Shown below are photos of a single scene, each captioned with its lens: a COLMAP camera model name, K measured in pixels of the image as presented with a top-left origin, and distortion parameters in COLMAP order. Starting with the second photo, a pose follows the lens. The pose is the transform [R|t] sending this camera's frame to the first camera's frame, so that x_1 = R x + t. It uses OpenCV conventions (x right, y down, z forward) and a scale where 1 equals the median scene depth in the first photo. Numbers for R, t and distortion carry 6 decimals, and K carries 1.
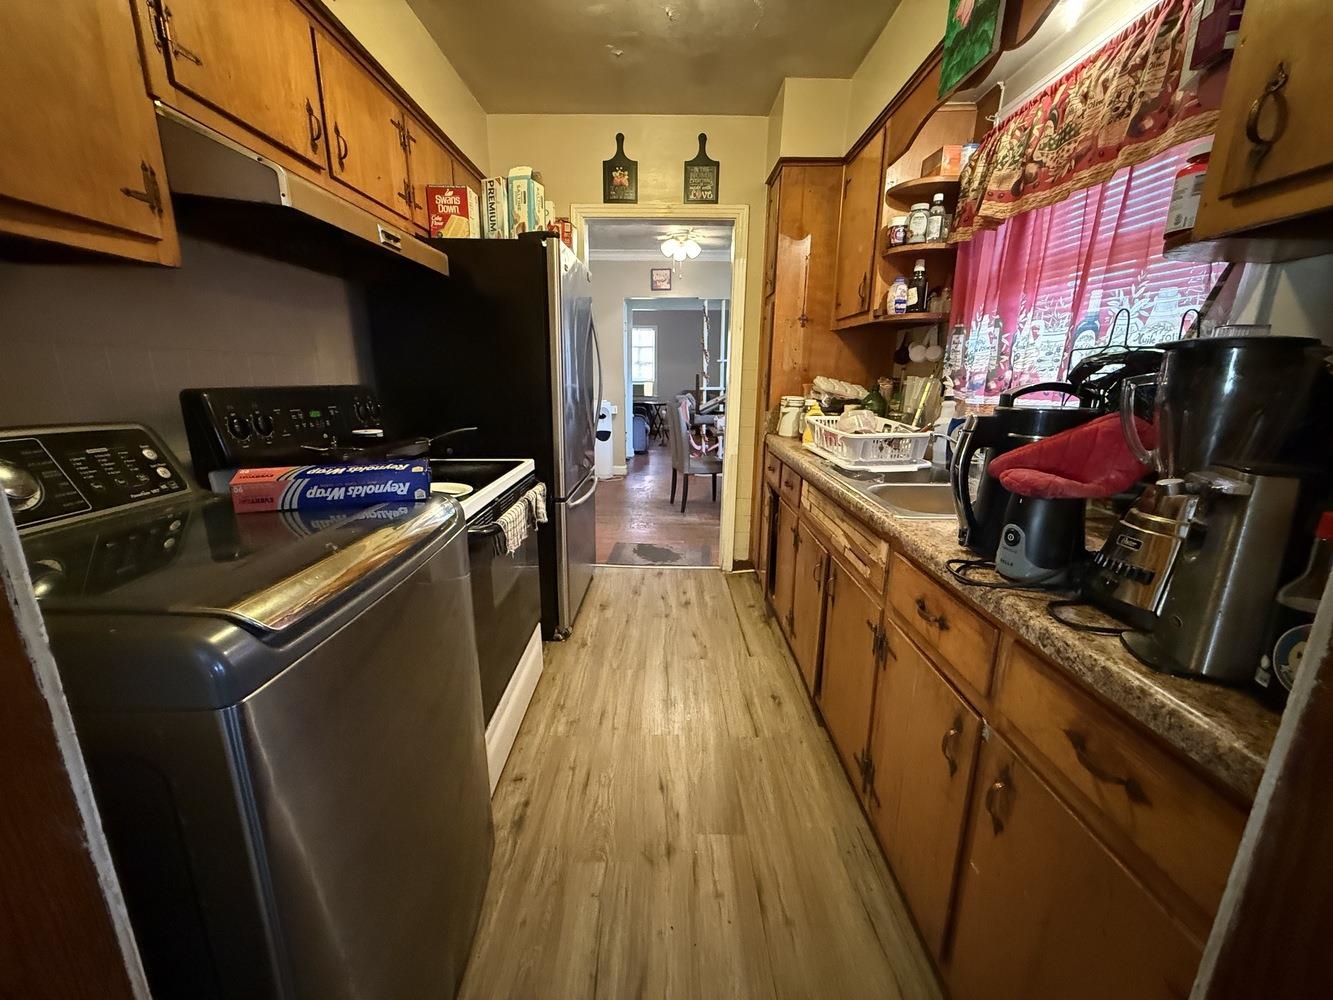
lens RADIAL K [[528.7, 0, 665.8], [0, 528.7, 500.4], [0, 0, 1]] dist [-0.001095, -0.000583]
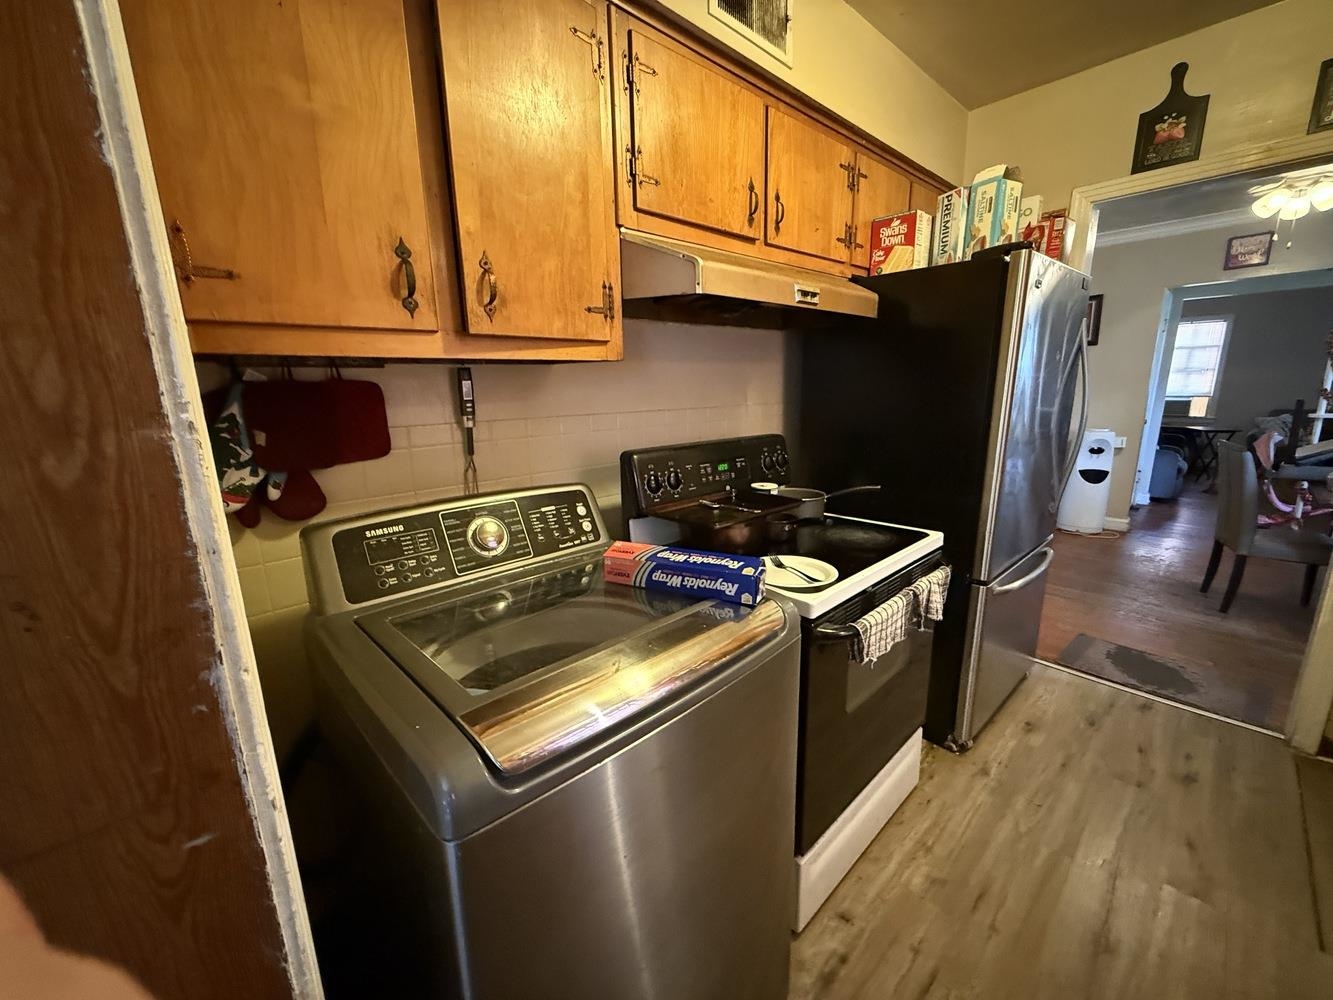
lens RADIAL K [[528.7, 0, 665.0], [0, 528.7, 497.5], [0, 0, 1]] dist [-0.001095, -0.000583]
pose [[0.679771, 0.133420, -0.721187, 0.036797], [-0.147346, 0.988110, 0.043916, -0.109177], [0.718471, 0.076411, 0.691347, 0.141714]]
